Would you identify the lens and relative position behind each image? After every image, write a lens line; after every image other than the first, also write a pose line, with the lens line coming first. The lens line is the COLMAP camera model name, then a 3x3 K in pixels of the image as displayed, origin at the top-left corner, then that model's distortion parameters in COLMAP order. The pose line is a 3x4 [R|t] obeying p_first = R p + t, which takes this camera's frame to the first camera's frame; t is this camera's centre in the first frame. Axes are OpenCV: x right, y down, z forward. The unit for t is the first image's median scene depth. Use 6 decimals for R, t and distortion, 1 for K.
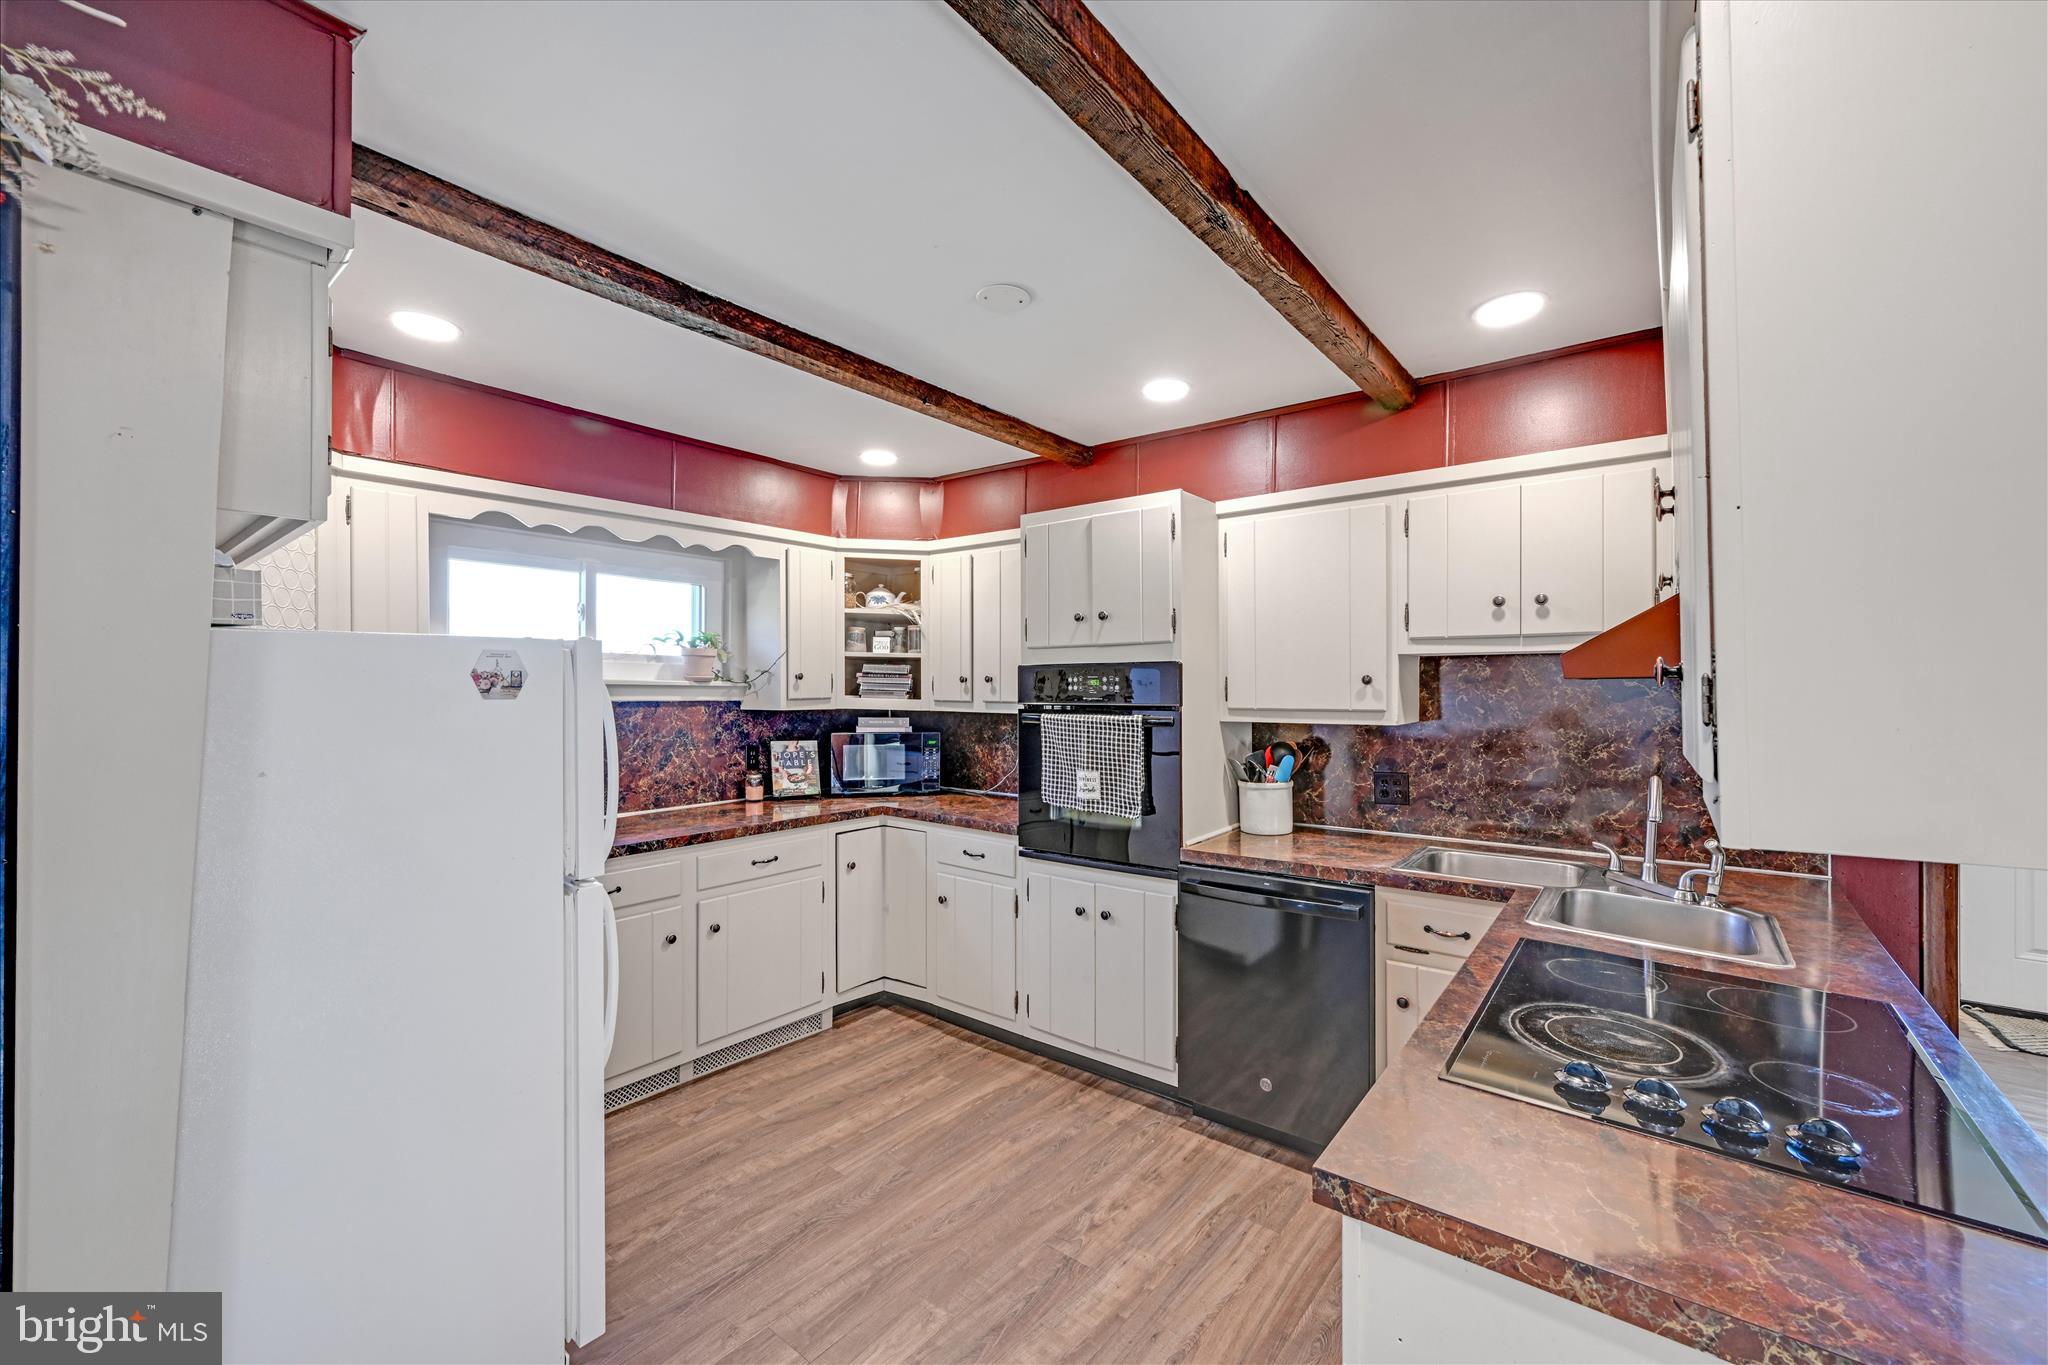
lens RADIAL K [[809.4, 0, 1029.7], [0, 809.4, 679.0], [0, 0, 1]] dist [0.000101, 0.000219]
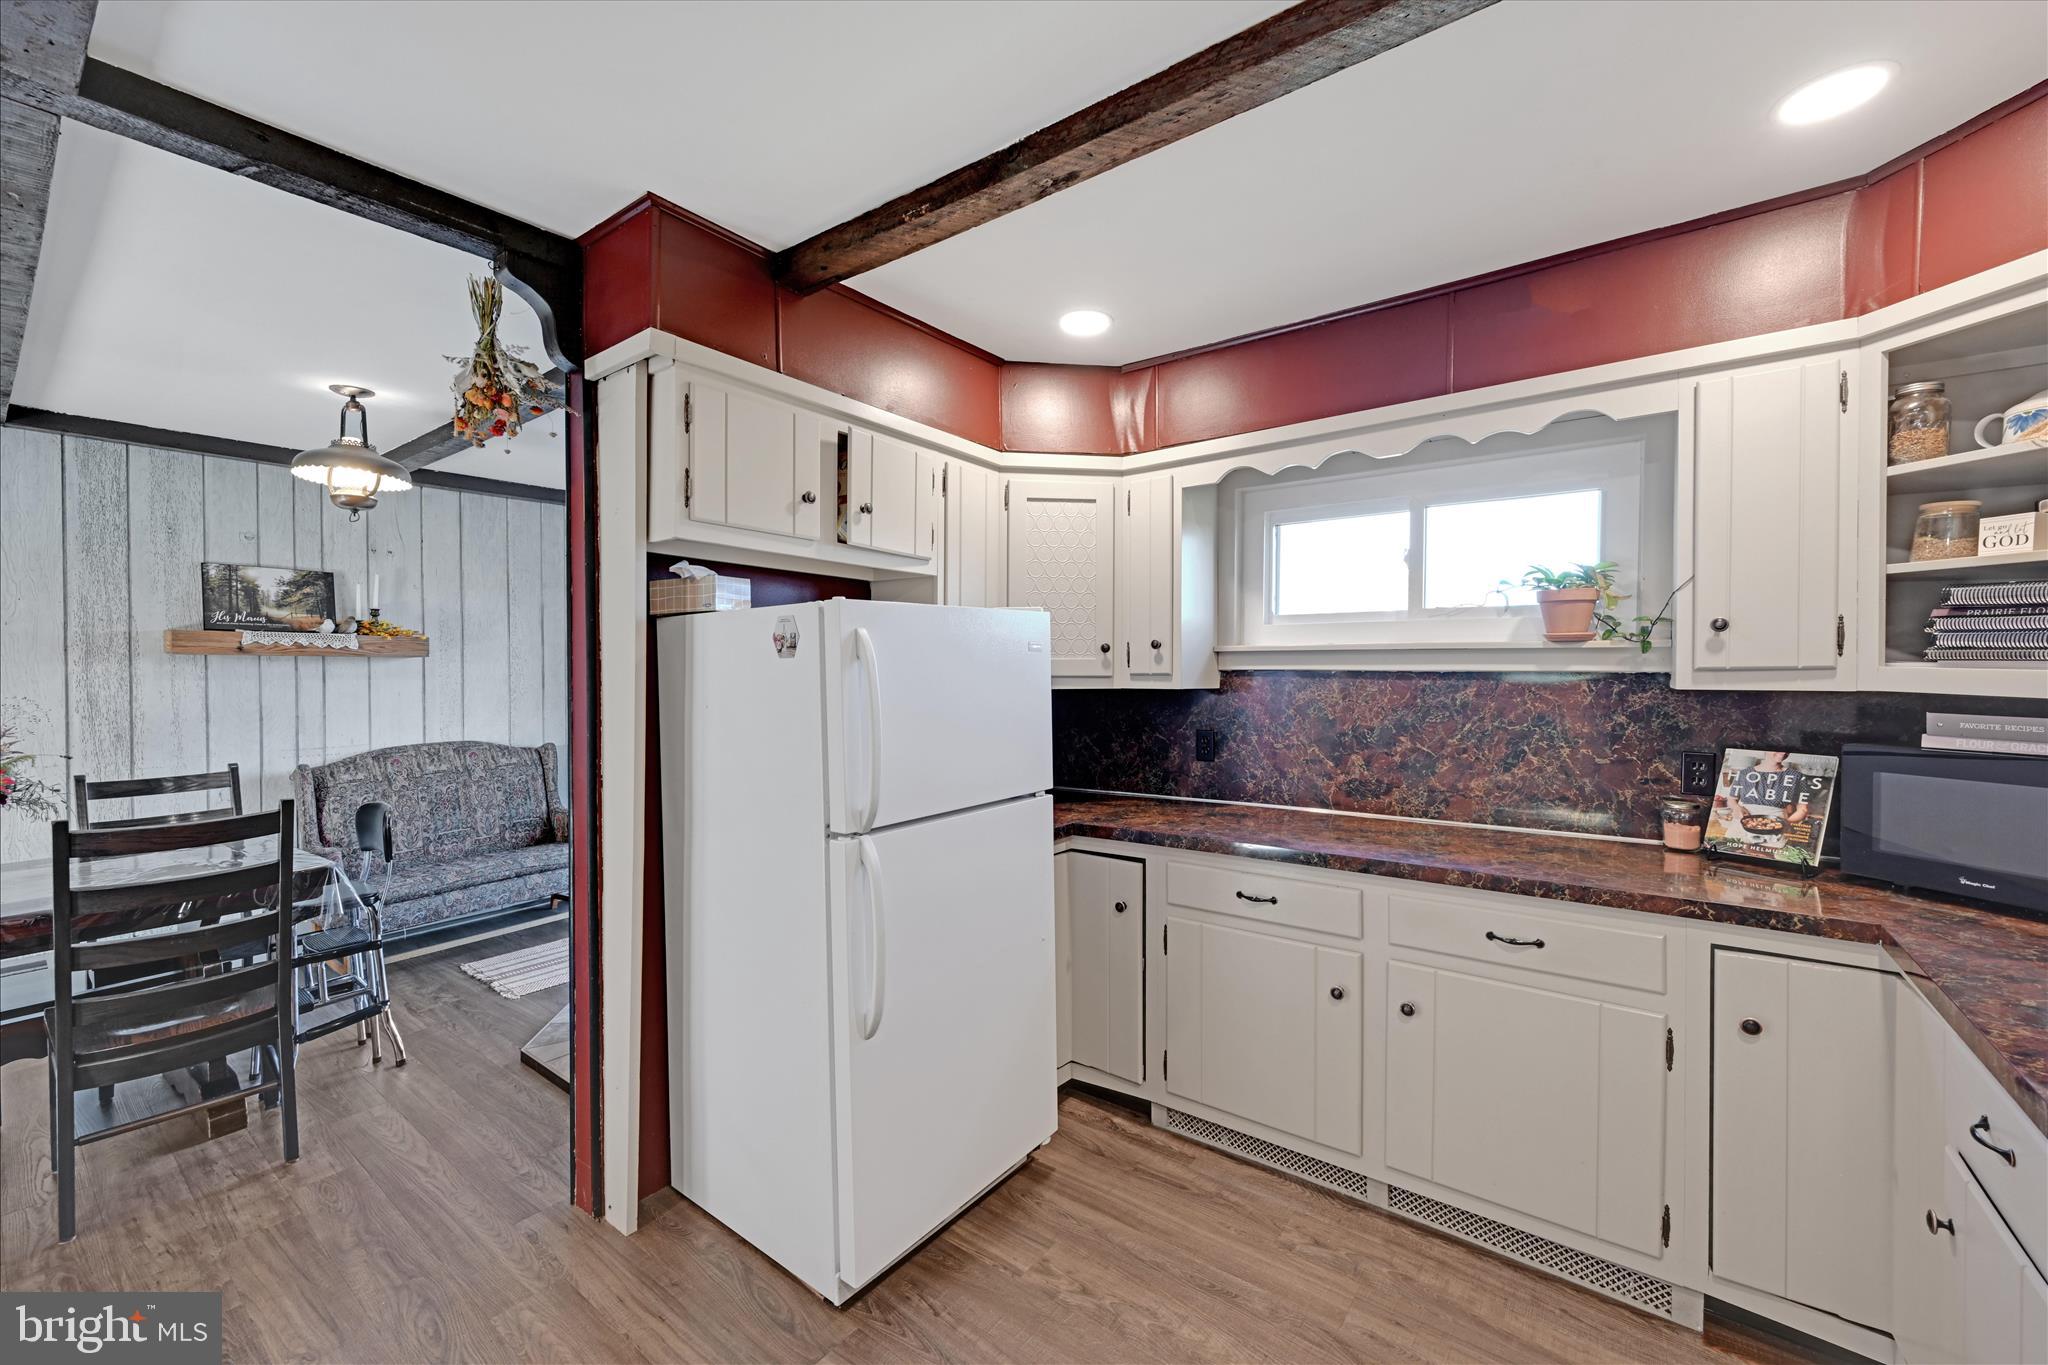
lens RADIAL K [[809.4, 0, 1029.7], [0, 809.4, 679.0], [0, 0, 1]] dist [0.000101, 0.000219]
pose [[0.029572, 0.008534, -0.999526, 0.216797], [0.013452, 0.999870, 0.008935, 0.020568], [0.999472, -0.013710, 0.029454, 0.542961]]
